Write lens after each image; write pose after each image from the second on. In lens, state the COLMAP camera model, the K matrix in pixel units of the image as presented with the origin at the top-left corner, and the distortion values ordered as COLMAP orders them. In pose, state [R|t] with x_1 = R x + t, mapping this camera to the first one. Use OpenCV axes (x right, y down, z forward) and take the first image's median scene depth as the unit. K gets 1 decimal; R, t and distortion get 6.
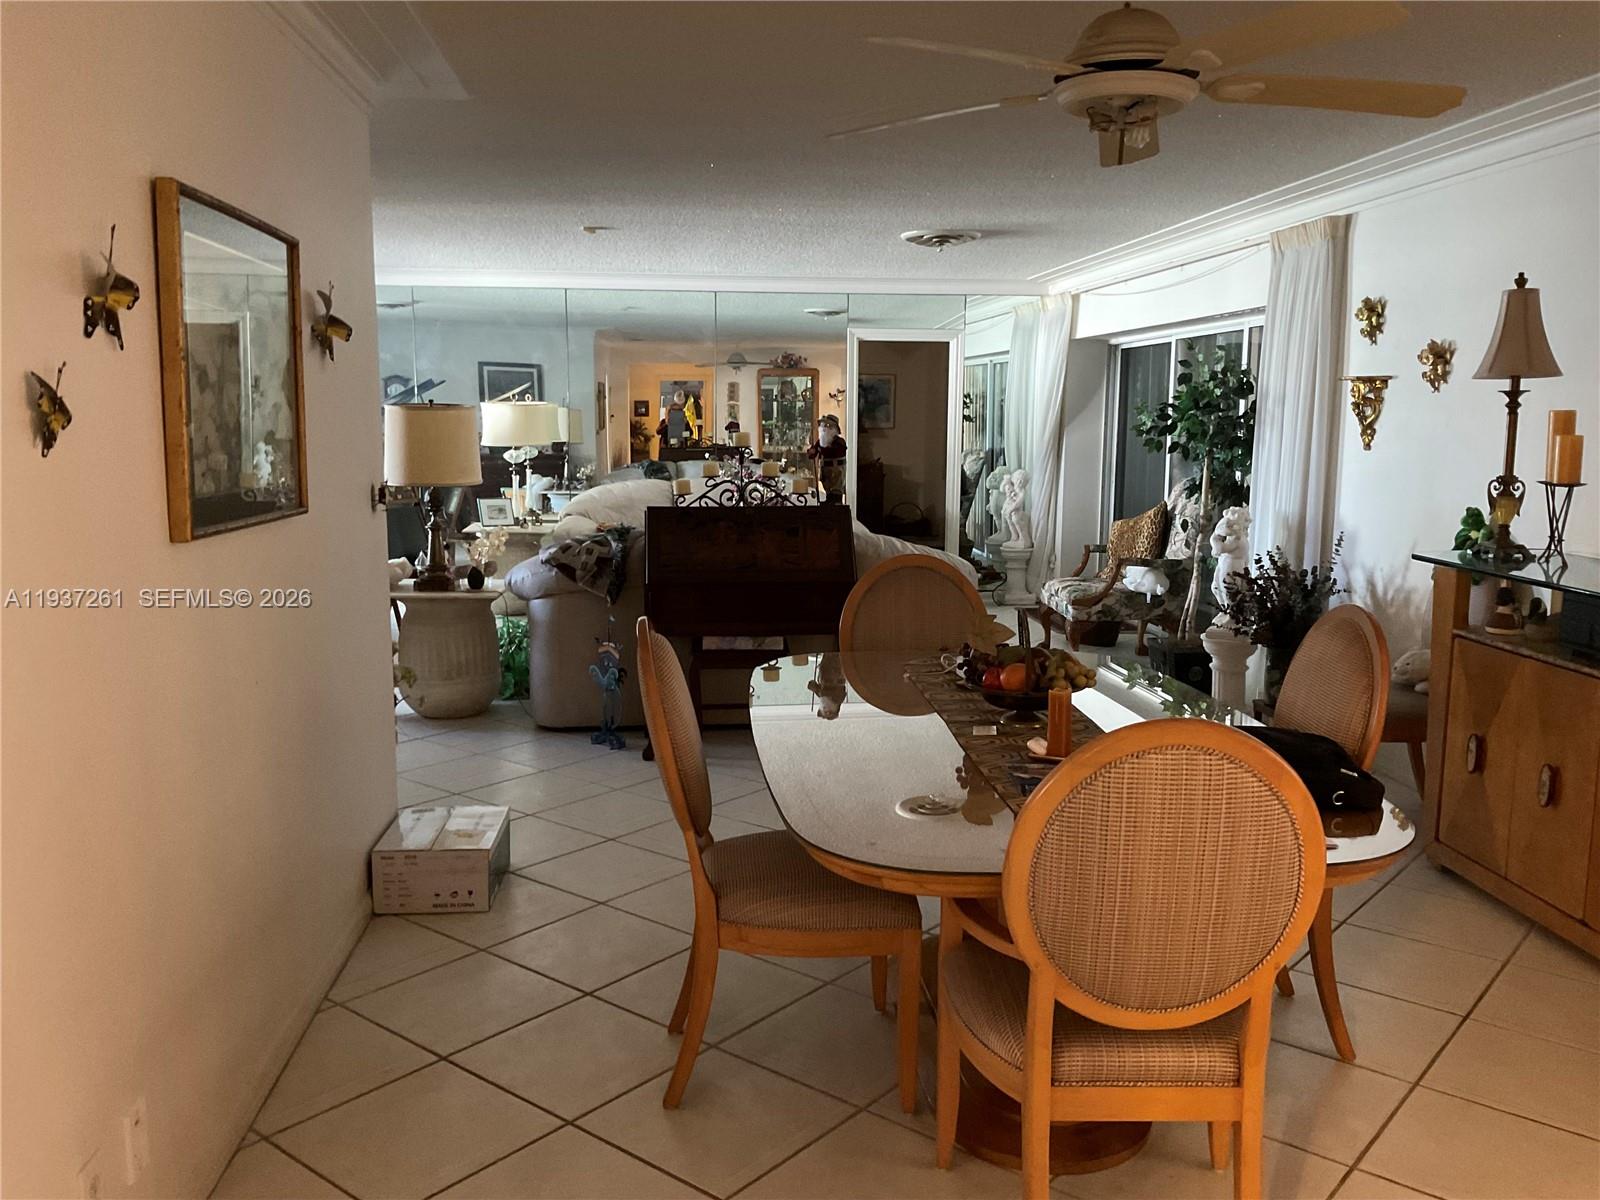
lens RADIAL K [[1318.6, 0, 792.0], [0, 1318.6, 601.8], [0, 0, 1]] dist [0.080639, -0.156301]
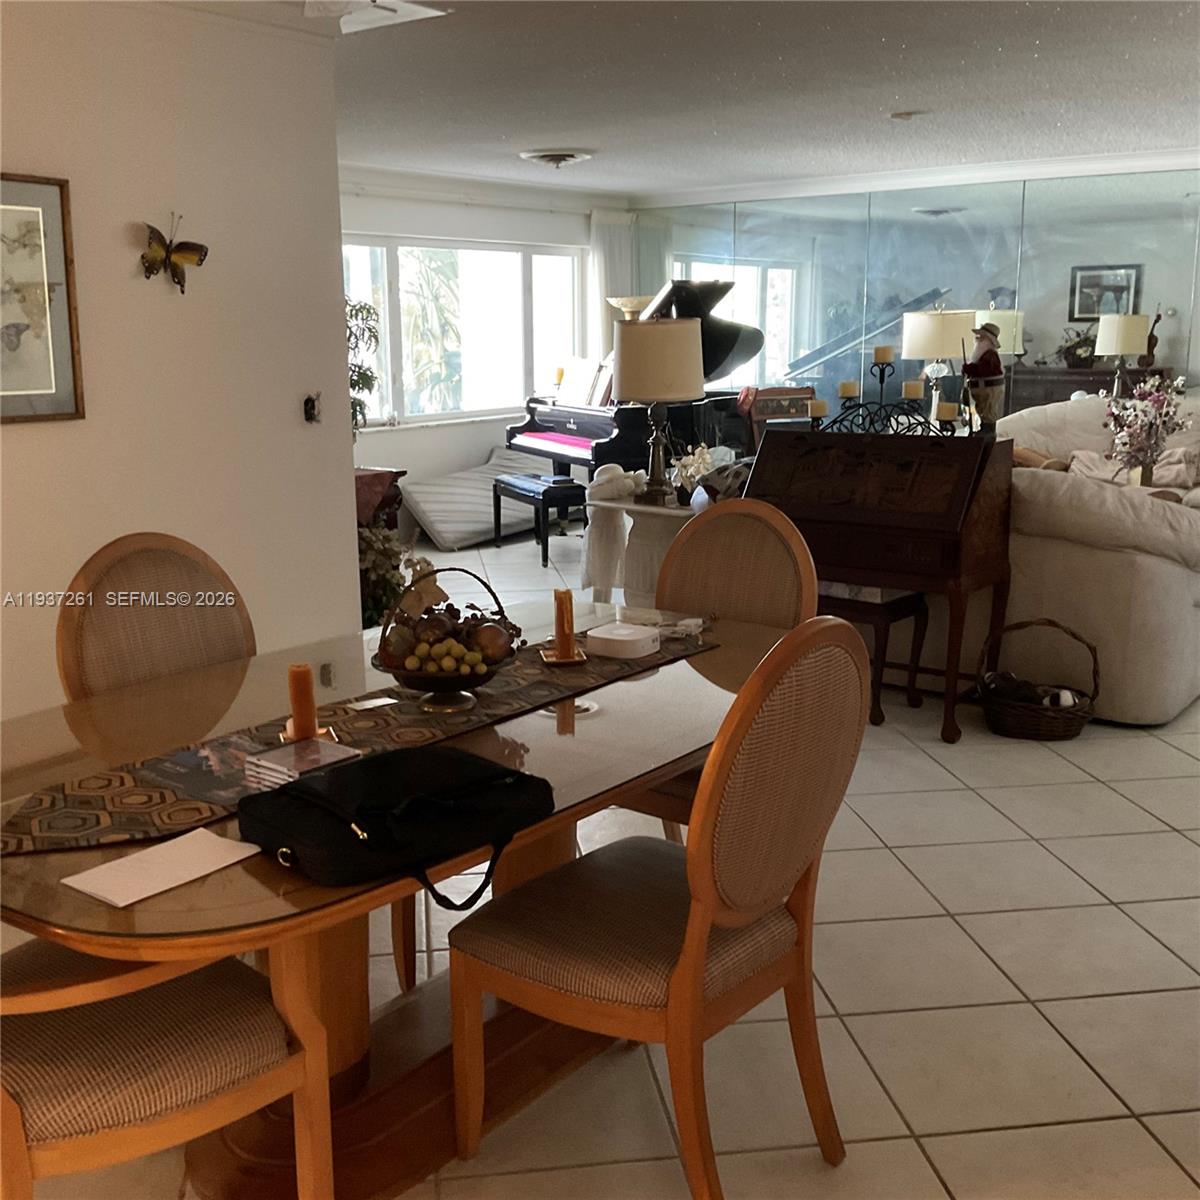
lens RADIAL K [[1308.6, 0, 595.7], [0, 1308.6, 597.7], [0, 0, 1]] dist [0.117809, -0.271721]
pose [[0.745451, 0.126499, -0.654447, 0.399566], [-0.084737, 0.991846, 0.095194, -0.031886], [0.661152, -0.015507, 0.750092, 0.225951]]
